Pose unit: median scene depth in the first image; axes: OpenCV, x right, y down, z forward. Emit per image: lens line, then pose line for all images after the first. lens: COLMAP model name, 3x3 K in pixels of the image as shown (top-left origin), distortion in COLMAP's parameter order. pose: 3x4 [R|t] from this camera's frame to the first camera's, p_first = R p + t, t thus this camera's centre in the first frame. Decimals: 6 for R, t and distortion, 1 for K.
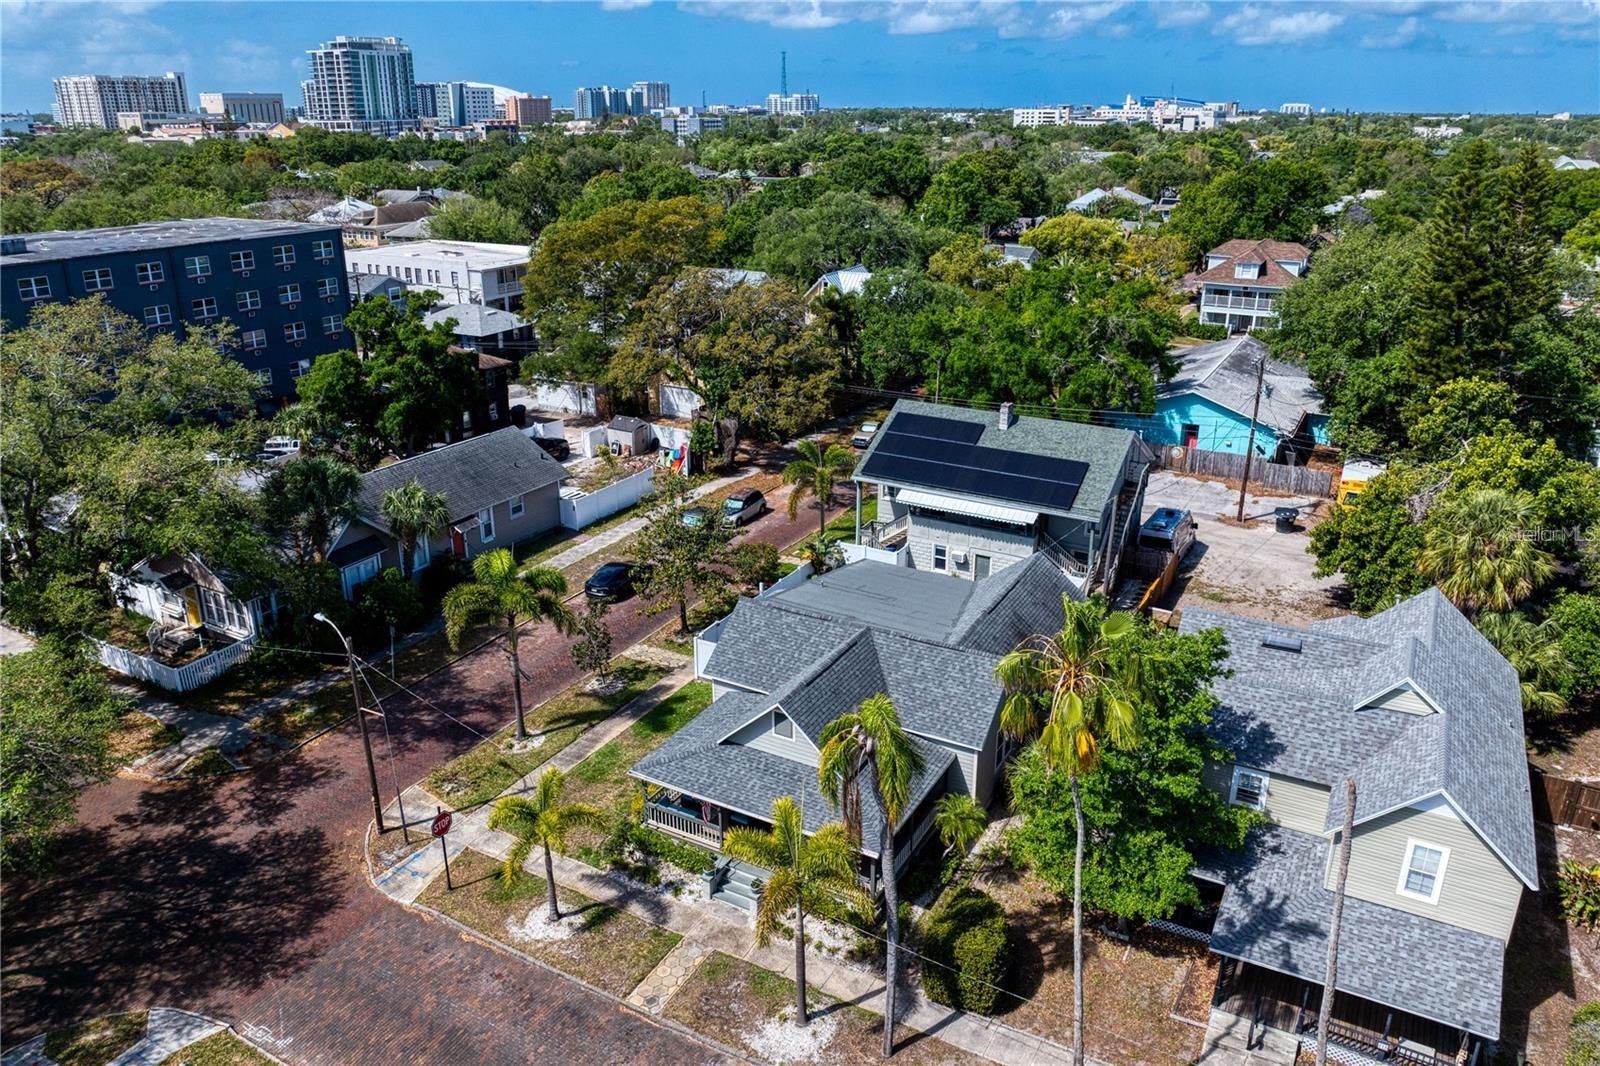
lens RADIAL K [[1125.3, 0, 803.2], [0, 1125.3, 527.7], [0, 0, 1]] dist [-0.036823, 0.005046]
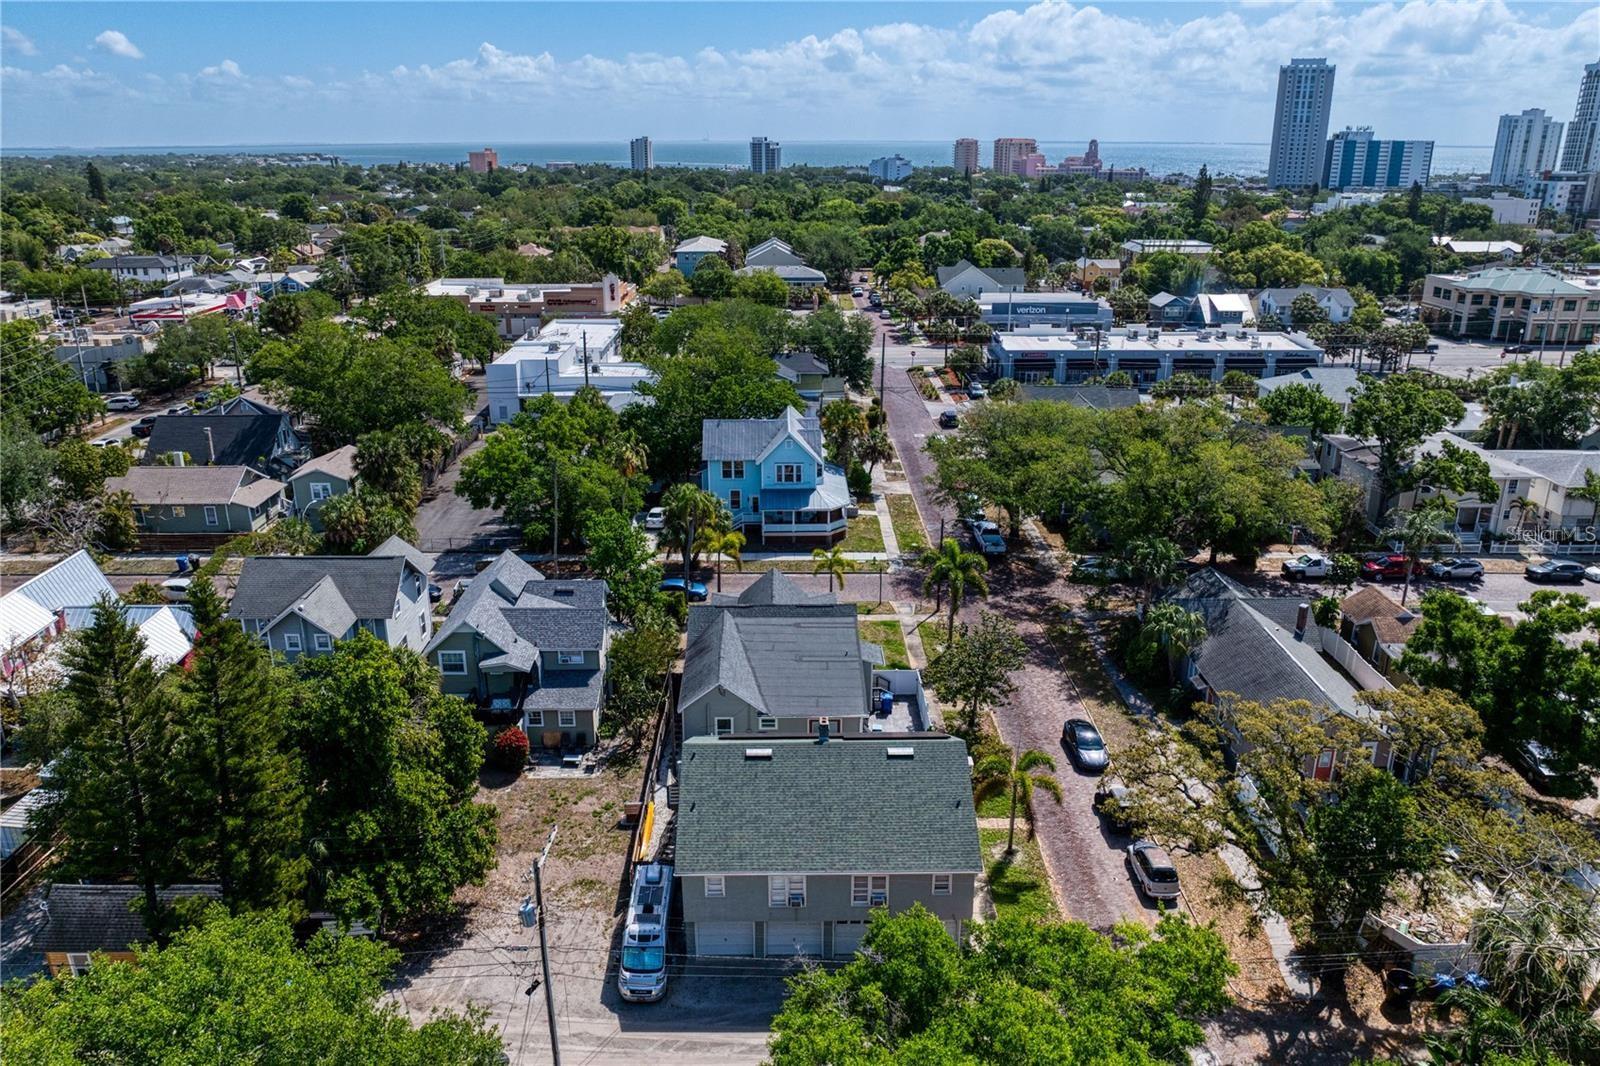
lens RADIAL K [[1126.8, 0, 806.1], [0, 1126.8, 521.9], [0, 0, 1]] dist [-0.036612, 0.004657]
pose [[-0.863461, 0.162456, -0.477538, 0.525106], [-0.178030, 0.787639, 0.589856, -0.670465], [0.471953, 0.594334, -0.651174, 1.303985]]
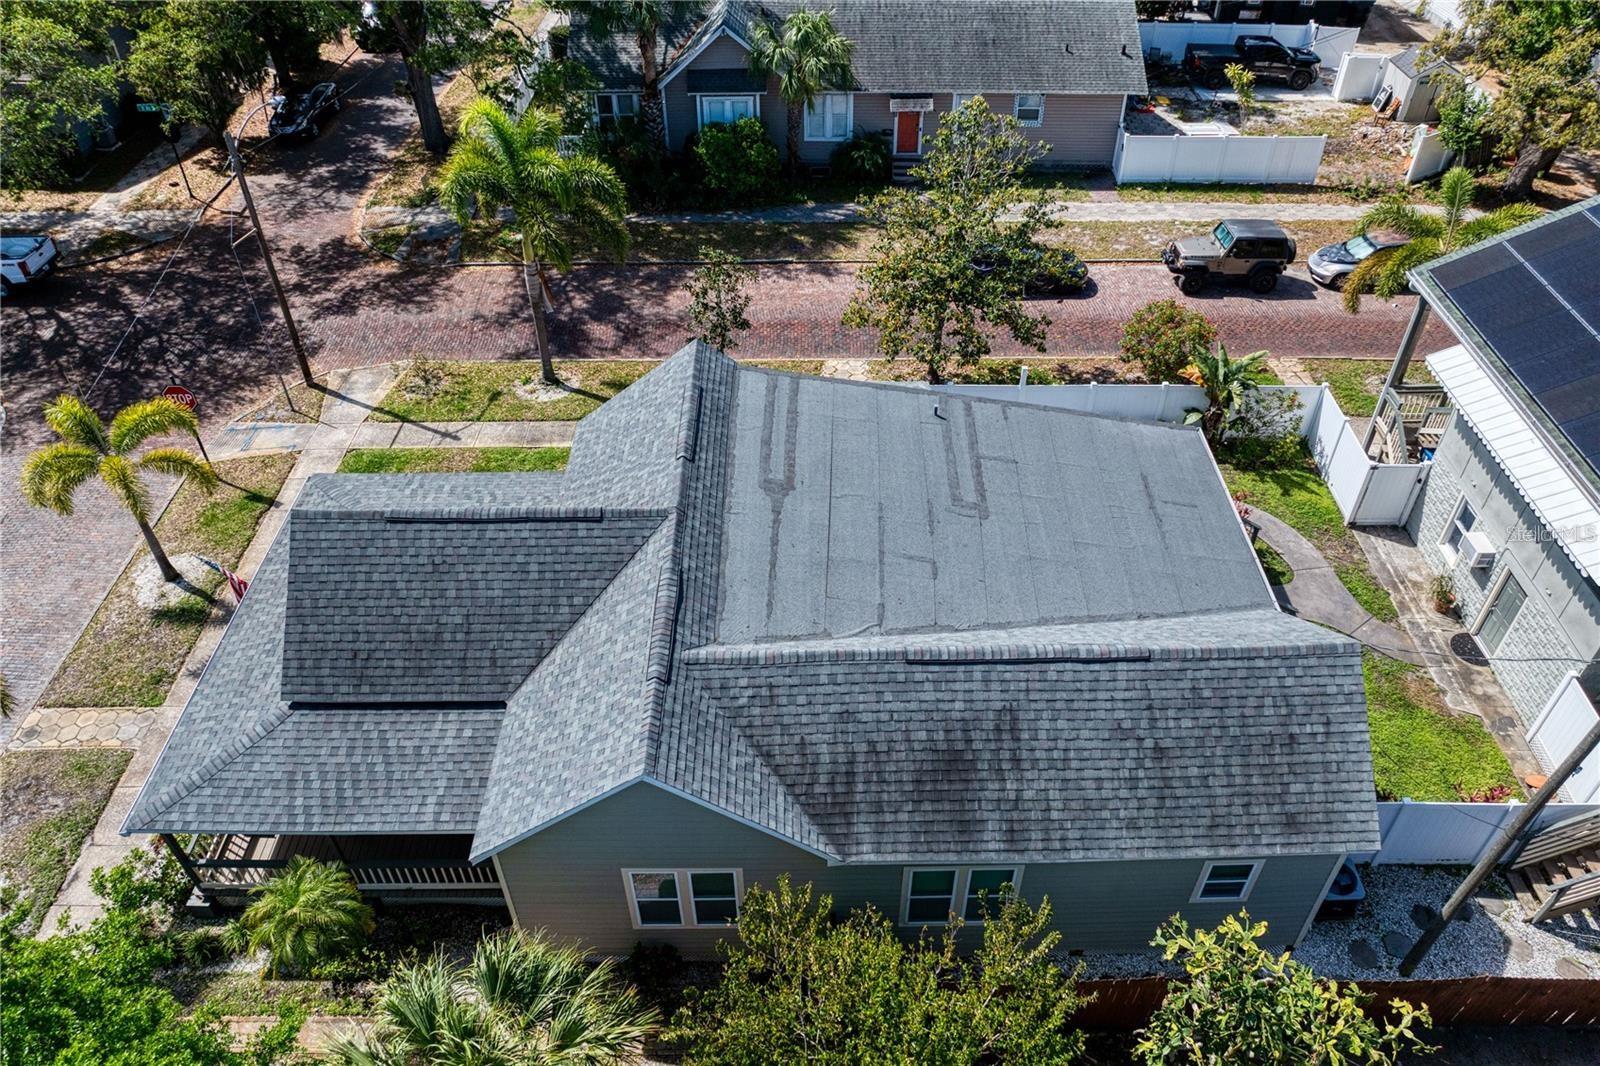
lens RADIAL K [[1130.5, 0, 809.2], [0, 1130.5, 527.6], [0, 0, 1]] dist [-0.044538, 0.006384]
pose [[0.491403, 0.568260, -0.660003, 0.245003], [-0.301057, 0.821929, 0.483527, -0.091965], [0.817244, -0.038908, 0.574977, 0.476899]]
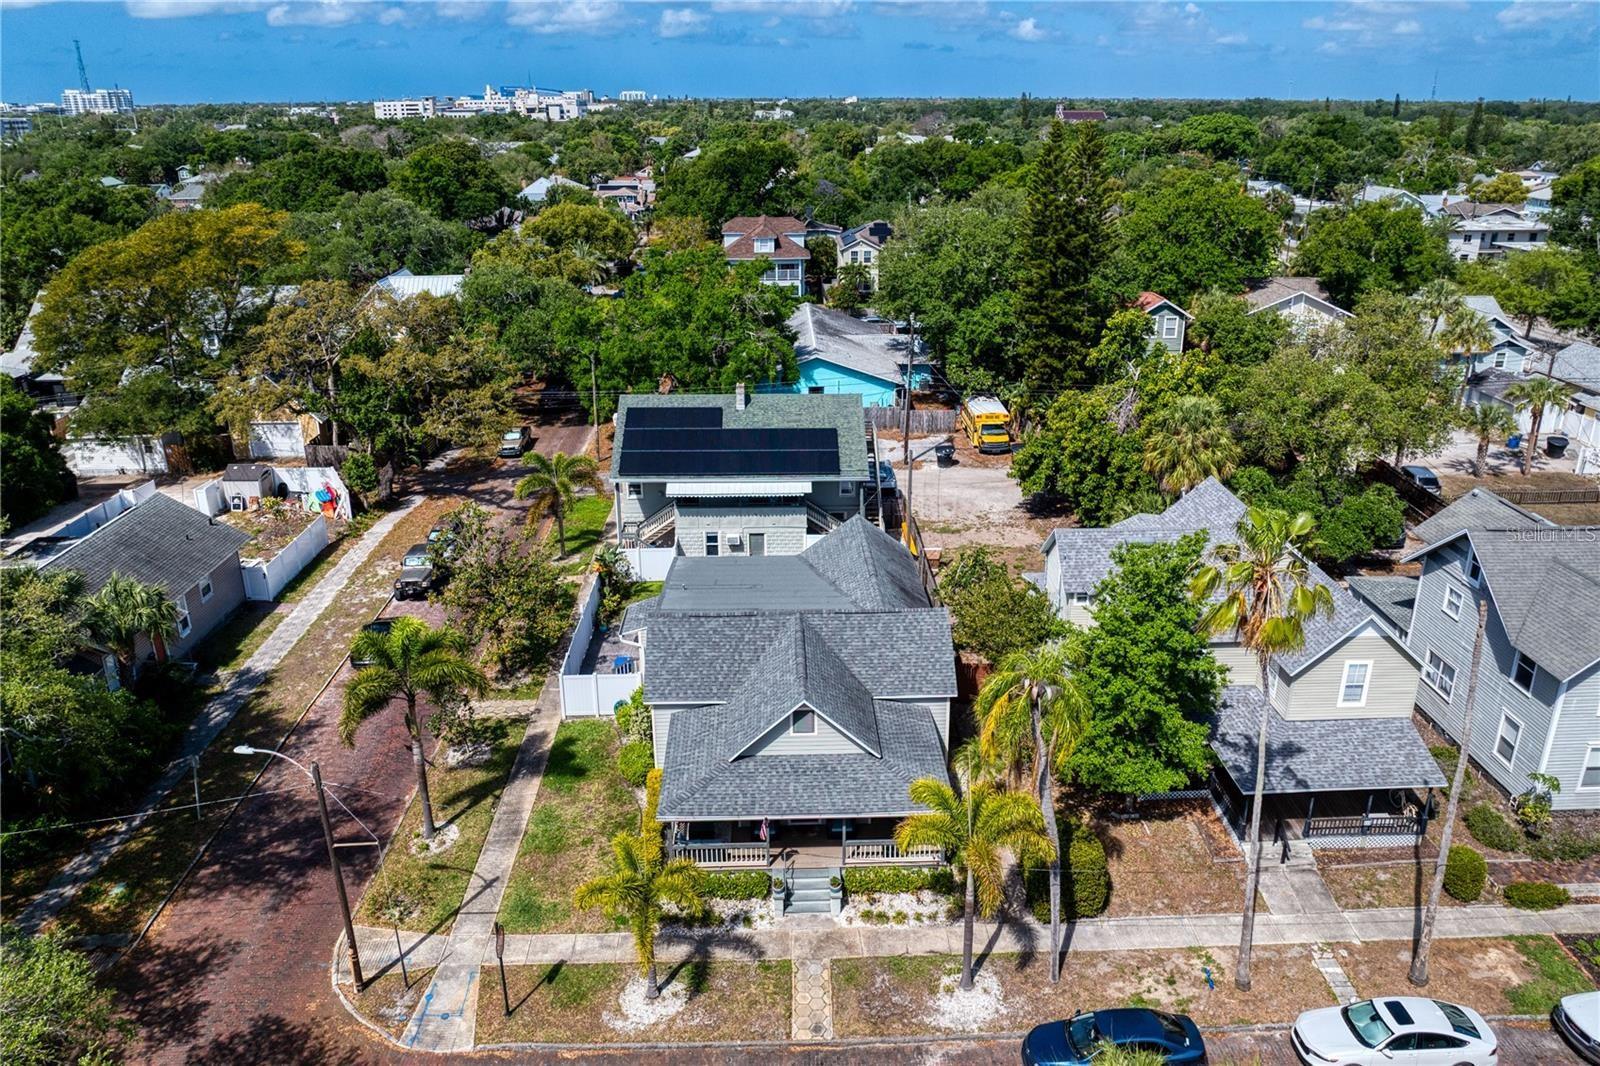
lens RADIAL K [[1126.8, 0, 806.1], [0, 1126.8, 521.9], [0, 0, 1]] dist [-0.036612, 0.004657]
pose [[0.857092, -0.184157, 0.481124, -0.248271], [0.183007, 0.981849, 0.049800, -0.024017], [-0.481562, 0.045366, 0.875237, 0.070661]]
